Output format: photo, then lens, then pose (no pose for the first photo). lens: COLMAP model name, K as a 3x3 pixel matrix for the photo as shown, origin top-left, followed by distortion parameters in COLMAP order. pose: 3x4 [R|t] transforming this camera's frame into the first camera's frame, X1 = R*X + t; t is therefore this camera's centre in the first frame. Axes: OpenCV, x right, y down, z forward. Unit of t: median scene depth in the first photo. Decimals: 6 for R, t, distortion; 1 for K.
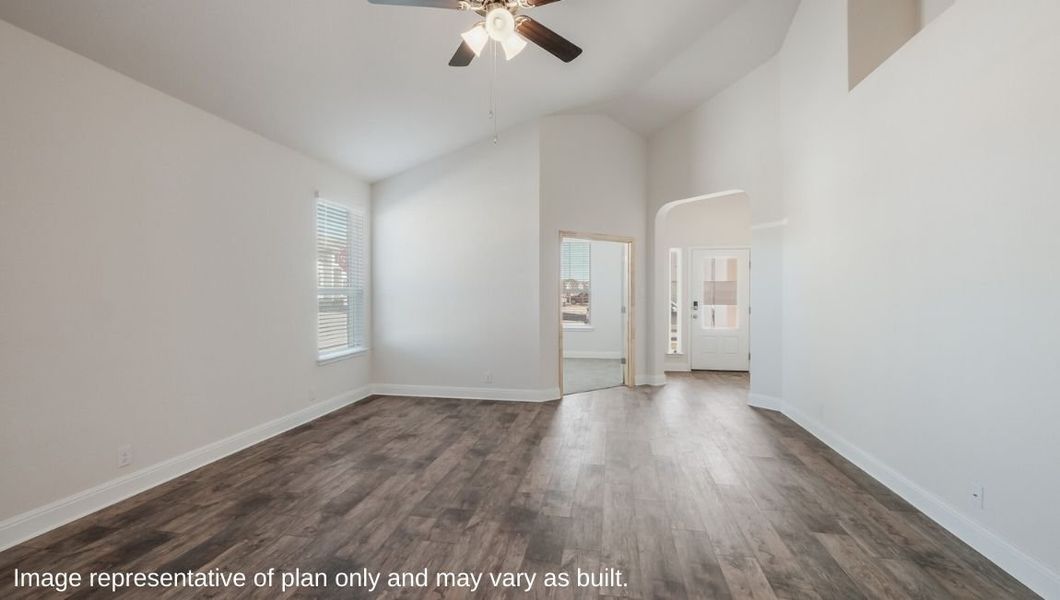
lens RADIAL K [[453.1, 0, 532.3], [0, 453.1, 296.2], [0, 0, 1]] dist [-0.003282, -0.001497]
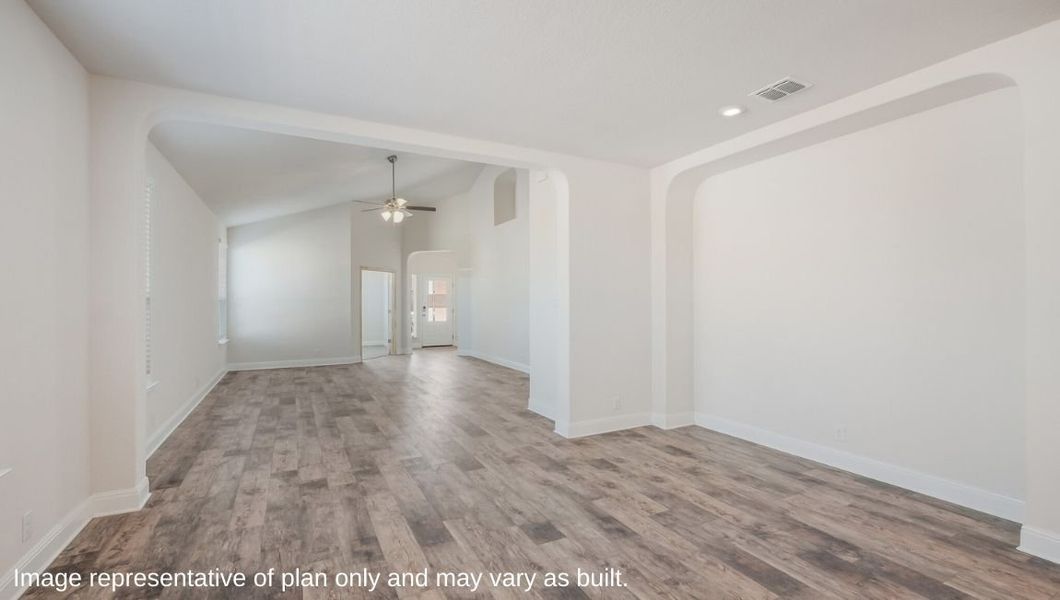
lens RADIAL K [[453.1, 0, 533.1], [0, 453.1, 305.7], [0, 0, 1]] dist [-0.003282, -0.001497]
pose [[0.793019, -0.011320, 0.609092, -0.761834], [0.010364, 0.999933, 0.005091, 0.010719], [-0.609109, 0.002275, 0.793083, -1.287341]]
